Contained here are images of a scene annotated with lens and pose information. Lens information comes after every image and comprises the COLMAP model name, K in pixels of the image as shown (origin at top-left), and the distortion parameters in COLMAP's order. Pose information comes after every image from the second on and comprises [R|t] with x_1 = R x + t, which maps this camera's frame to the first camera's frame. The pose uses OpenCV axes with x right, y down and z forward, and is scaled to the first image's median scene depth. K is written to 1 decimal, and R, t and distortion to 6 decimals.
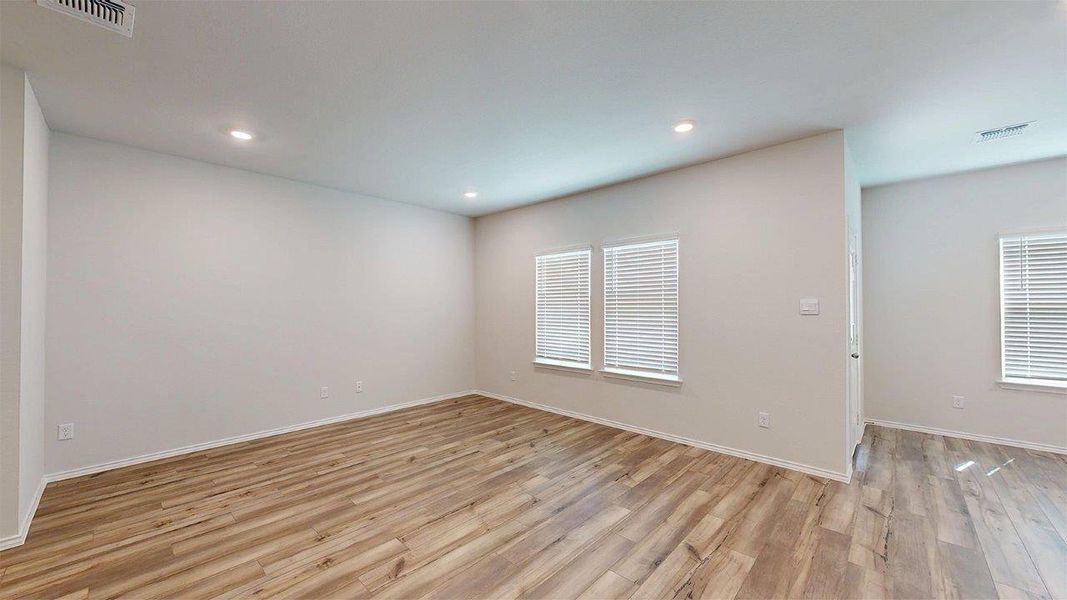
lens RADIAL K [[391.6, 0, 532.6], [0, 391.6, 300.0], [0, 0, 1]] dist [0.001523, -0.000274]
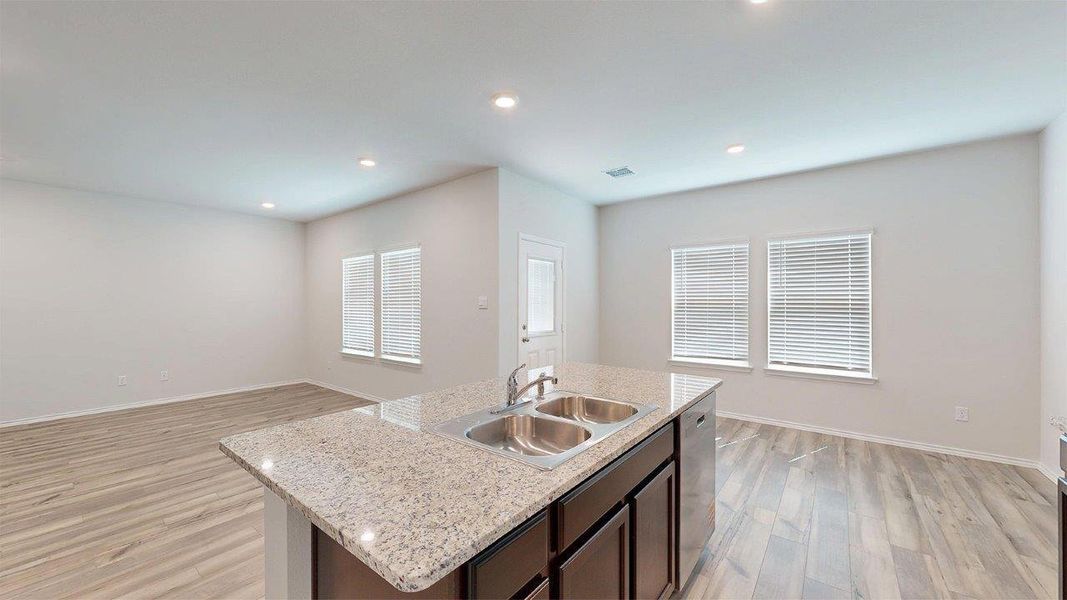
lens RADIAL K [[391.6, 0, 534.0], [0, 391.6, 300.1], [0, 0, 1]] dist [0.001523, -0.000274]
pose [[0.995755, -0.001607, 0.092024, 0.649387], [0.000784, 0.999959, 0.008985, -0.002812], [-0.092035, -0.008875, 0.995716, -0.262875]]
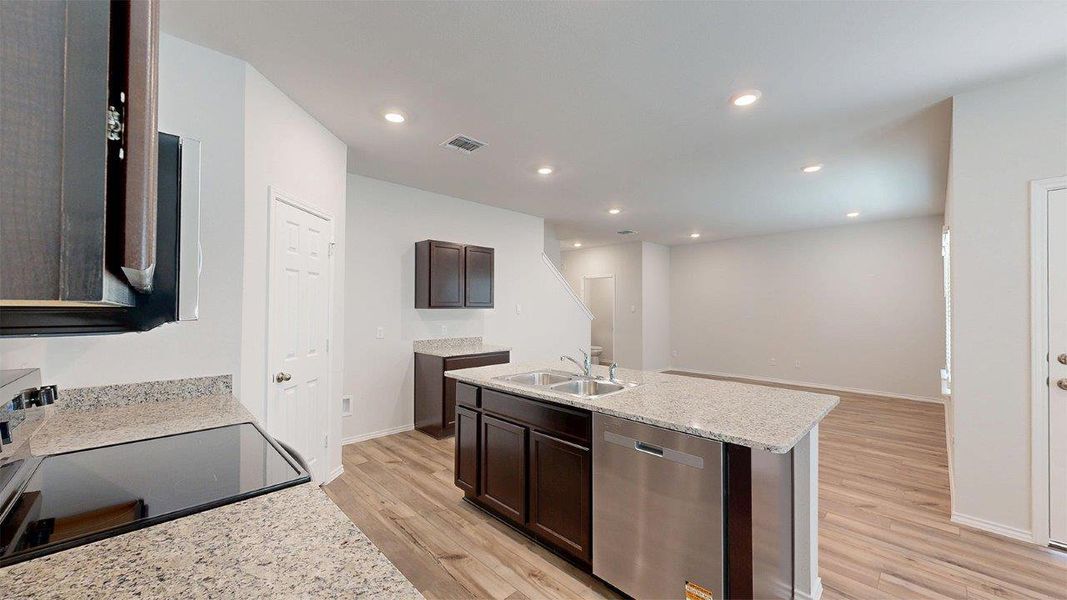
lens RADIAL K [[391.6, 0, 534.6], [0, 391.6, 302.6], [0, 0, 1]] dist [0.001523, -0.000274]
pose [[-0.045695, -0.015020, -0.998842, 1.366323], [0.011813, 0.999809, -0.015575, 0.001660], [0.998886, -0.012511, -0.045509, 0.121727]]
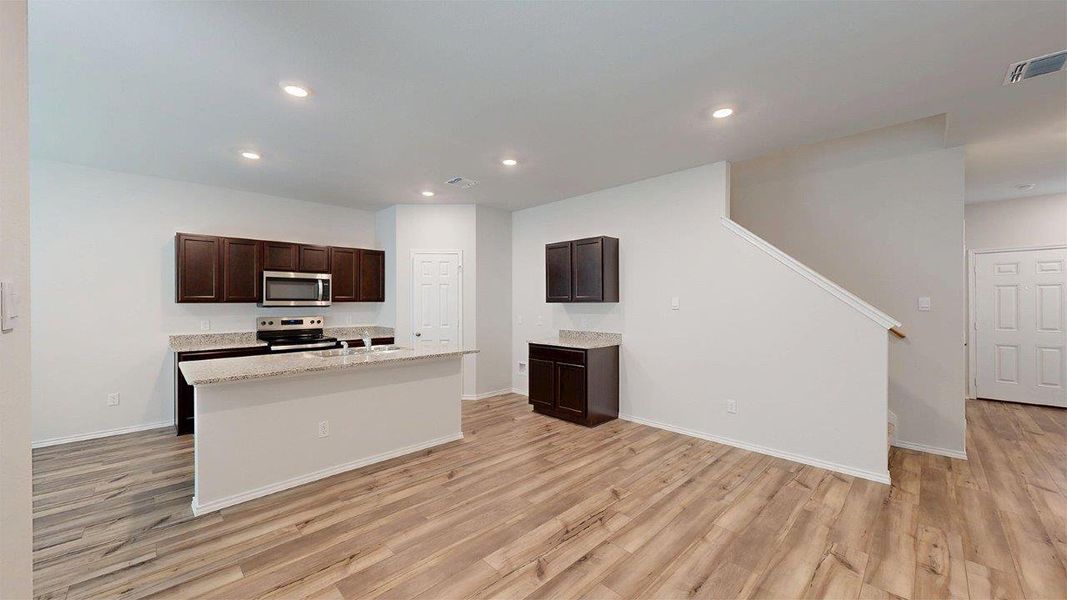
lens RADIAL K [[391.6, 0, 533.2], [0, 391.6, 300.9], [0, 0, 1]] dist [0.001523, -0.000274]
pose [[-0.999122, 0.002700, 0.041814, 0.225068], [0.001866, 0.999799, -0.019979, 0.018206], [-0.041860, -0.019884, -0.998926, 1.123733]]
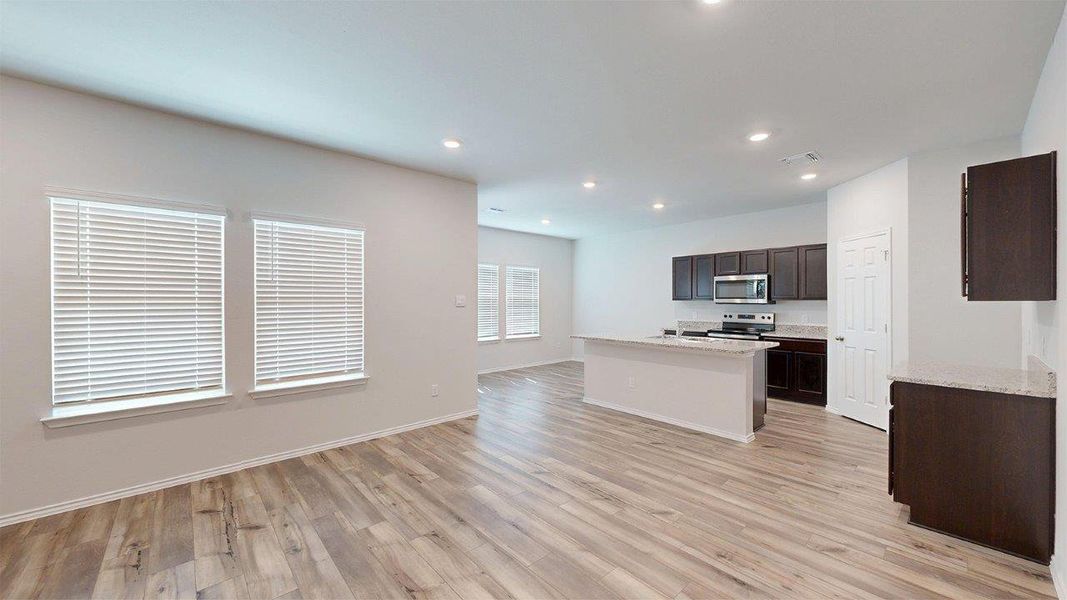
lens RADIAL K [[391.6, 0, 532.5], [0, 391.6, 301.1], [0, 0, 1]] dist [0.001523, -0.000274]
pose [[0.084396, -0.000882, 0.996432, -0.589797], [-0.015522, 0.999877, 0.002200, 0.008874], [-0.996311, -0.015652, 0.084372, 0.534939]]
